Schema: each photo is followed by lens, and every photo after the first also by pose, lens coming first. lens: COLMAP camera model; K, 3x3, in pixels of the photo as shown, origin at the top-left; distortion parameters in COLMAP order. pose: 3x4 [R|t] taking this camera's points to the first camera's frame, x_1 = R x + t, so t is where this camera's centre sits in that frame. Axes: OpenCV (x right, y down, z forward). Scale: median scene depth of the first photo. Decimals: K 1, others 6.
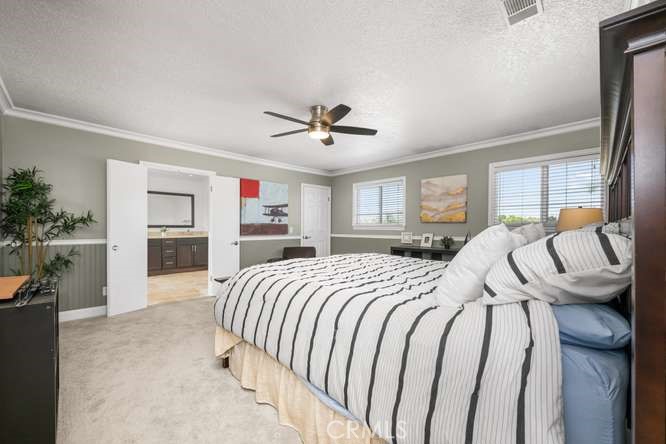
lens RADIAL K [[268.0, 0, 333.9], [0, 268.0, 224.9], [0, 0, 1]] dist [-0.001311, -0.000065]
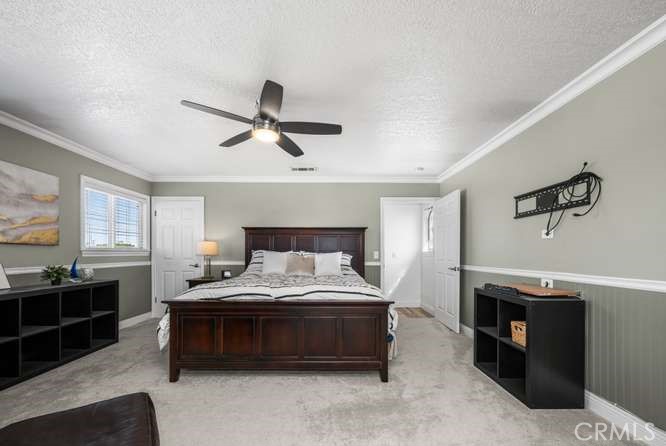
lens RADIAL K [[272.0, 0, 330.0], [0, 272.0, 253.4], [0, 0, 1]] dist [-0.000566, -0.000024]
pose [[-0.703369, -0.002131, 0.710822, -0.487364], [-0.007600, 0.999961, -0.004522, 0.009610], [-0.710784, -0.008583, -0.703358, 0.917843]]
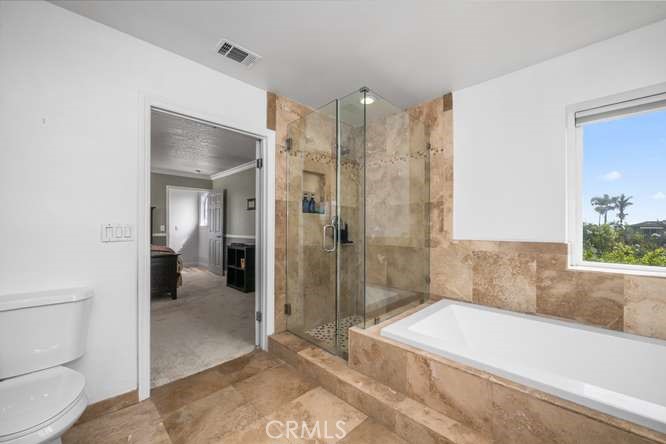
lens RADIAL K [[262.6, 0, 334.7], [0, 262.6, 224.7], [0, 0, 1]] dist [-0.000786, 0.000076]
pose [[-0.999985, -0.005147, -0.001821, -0.754199], [-0.005124, 0.999911, -0.012290, 0.003956], [0.001884, -0.012281, -0.999923, 1.410871]]
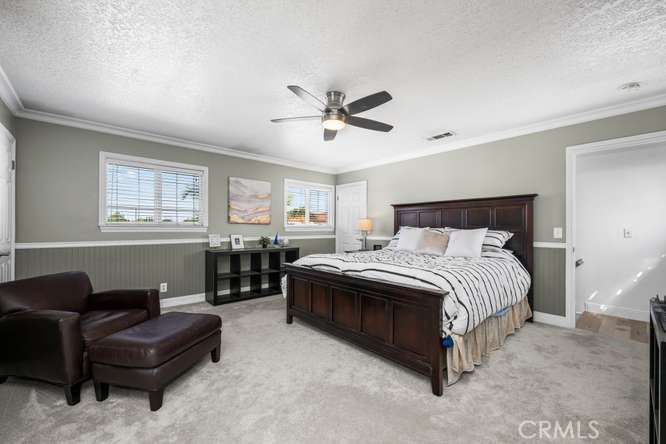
lens RADIAL K [[268.0, 0, 333.9], [0, 268.0, 224.9], [0, 0, 1]] dist [-0.001311, -0.000065]
pose [[0.049384, 0.011228, 0.998717, -0.601563], [-0.010947, 0.999883, -0.010700, 0.003492], [-0.998720, -0.010405, 0.049501, 0.615686]]
